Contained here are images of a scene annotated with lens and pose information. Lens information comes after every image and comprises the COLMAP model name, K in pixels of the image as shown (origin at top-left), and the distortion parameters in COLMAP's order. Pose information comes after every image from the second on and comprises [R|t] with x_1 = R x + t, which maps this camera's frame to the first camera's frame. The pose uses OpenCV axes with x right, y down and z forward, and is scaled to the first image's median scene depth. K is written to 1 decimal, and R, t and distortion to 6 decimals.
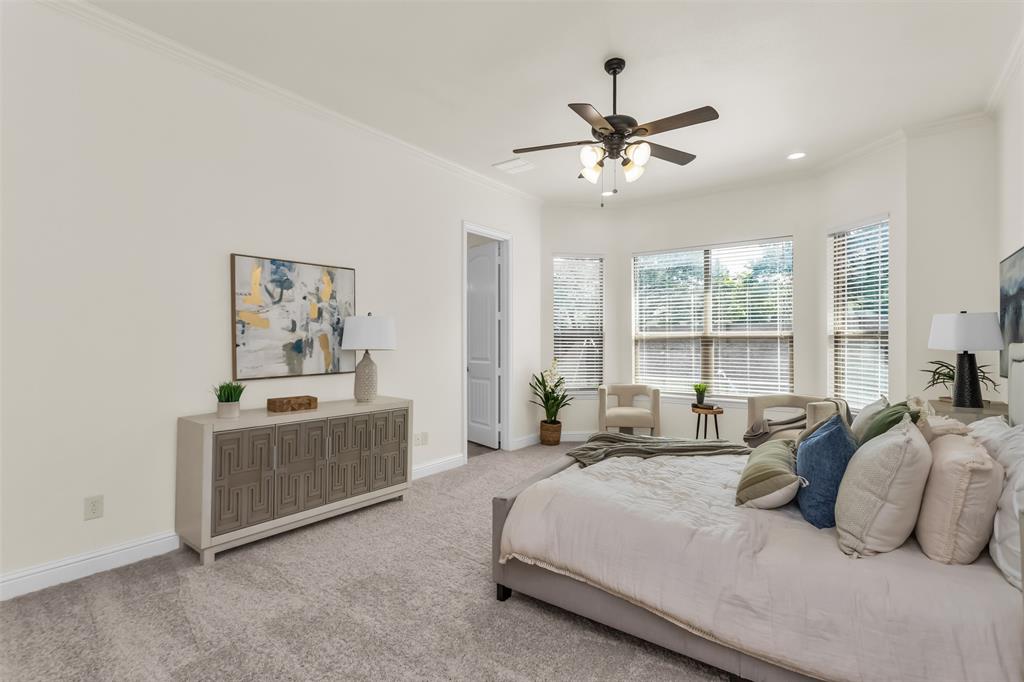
lens RADIAL K [[489.0, 0, 508.6], [0, 489.0, 341.2], [0, 0, 1]] dist [-0.000977, 0.001580]
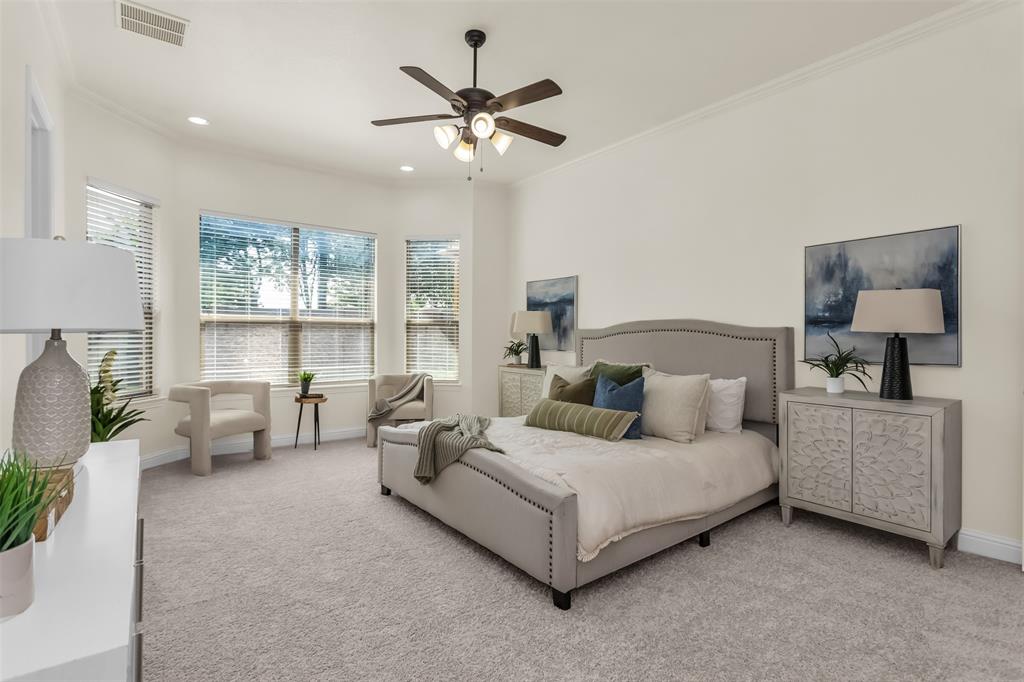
lens RADIAL K [[489.0, 0, 509.8], [0, 489.0, 338.2], [0, 0, 1]] dist [-0.000977, 0.001580]
pose [[0.253121, -0.005485, 0.967419, -0.453907], [-0.006661, 0.999950, 0.007412, 0.014467], [-0.967412, -0.008321, 0.253072, 0.441585]]
